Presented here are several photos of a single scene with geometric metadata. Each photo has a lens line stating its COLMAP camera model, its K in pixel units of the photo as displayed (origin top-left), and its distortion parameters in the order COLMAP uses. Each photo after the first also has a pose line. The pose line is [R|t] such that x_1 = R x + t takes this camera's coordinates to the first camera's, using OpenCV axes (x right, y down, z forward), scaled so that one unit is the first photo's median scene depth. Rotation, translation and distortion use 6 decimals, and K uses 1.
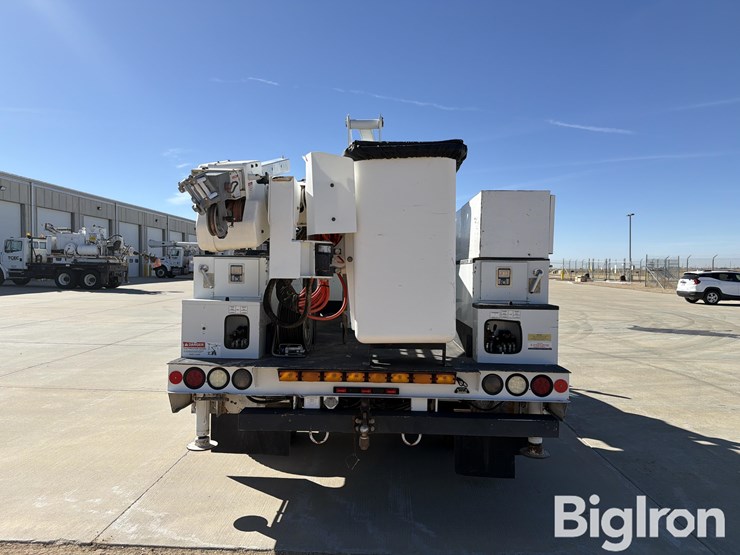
lens RADIAL K [[521.7, 0, 364.7], [0, 521.7, 276.7], [0, 0, 1]] dist [0.041439, -0.059245]
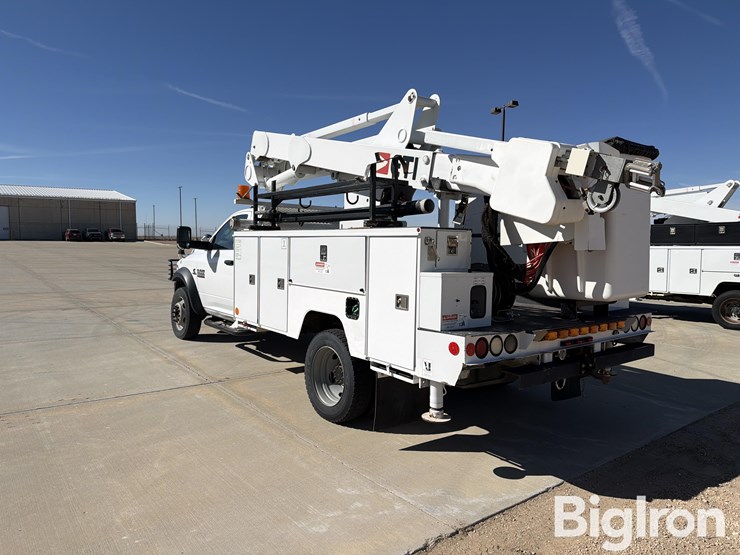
lens RADIAL K [[521.7, 0, 370.1], [0, 521.7, 277.3], [0, 0, 1]] dist [0.041439, -0.059245]
pose [[0.782947, -0.041157, 0.620726, -1.053732], [0.002347, 0.997997, 0.063212, -0.008970], [-0.622084, -0.048034, 0.781476, 0.325317]]
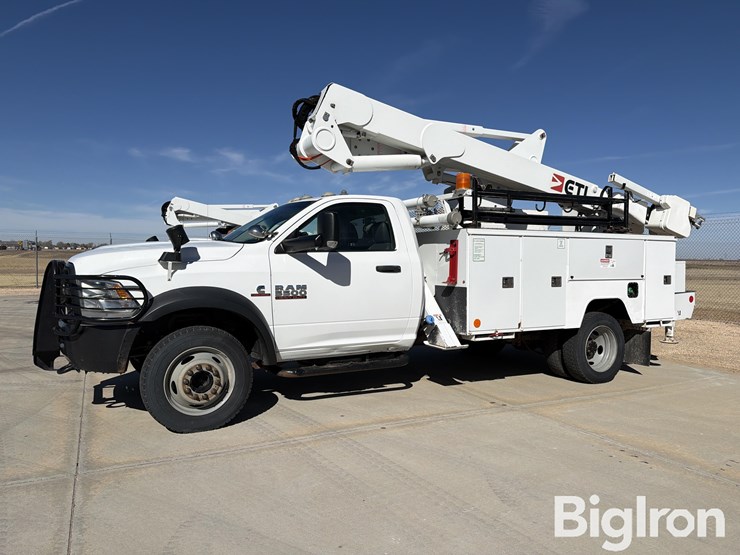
lens RADIAL K [[519.2, 0, 373.2], [0, 519.2, 280.3], [0, 0, 1]] dist [0.047876, -0.016034]
pose [[-0.473792, -0.045900, 0.879440, -1.481228], [0.000202, 0.998635, 0.052231, 0.017343], [-0.880637, 0.024924, -0.473136, 3.014910]]
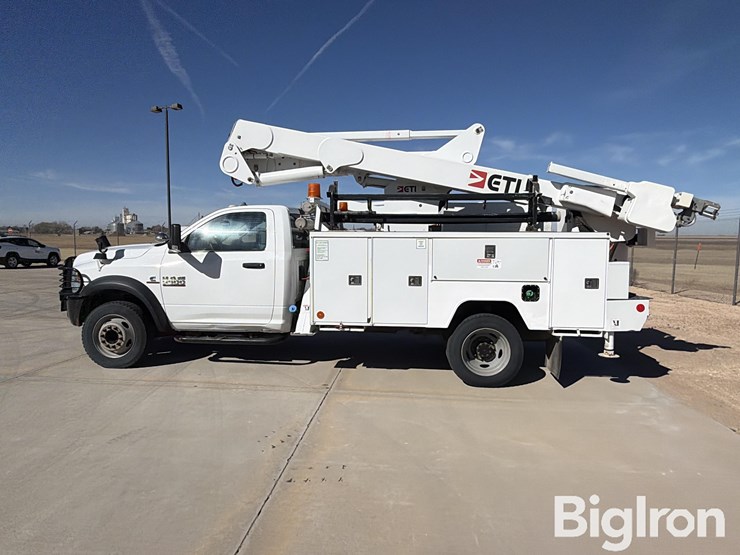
lens RADIAL K [[473.5, 0, 367.8], [0, 473.5, 279.7], [0, 0, 1]] dist [-0.007313, 0.009321]
pose [[0.076295, -0.090308, 0.992987, -1.838949], [0.007592, 0.995914, 0.089990, -0.036122], [-0.997056, 0.000673, 0.076669, 1.751679]]
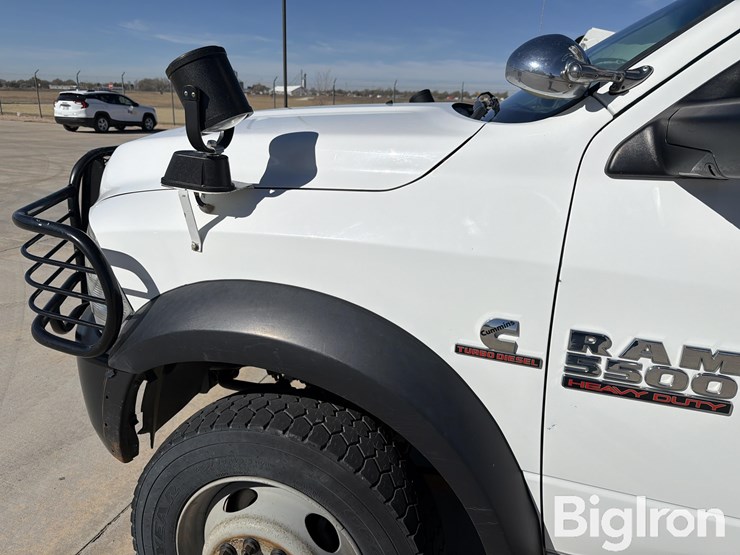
lens RADIAL K [[521.7, 0, 367.7], [0, 521.7, 276.1], [0, 0, 1]] dist [0.041439, -0.059245]
pose [[0.293082, -0.297575, 0.908599, -0.499301], [-0.015487, 0.948728, 0.315713, -0.018297], [-0.955962, -0.106602, 0.273447, 2.644123]]
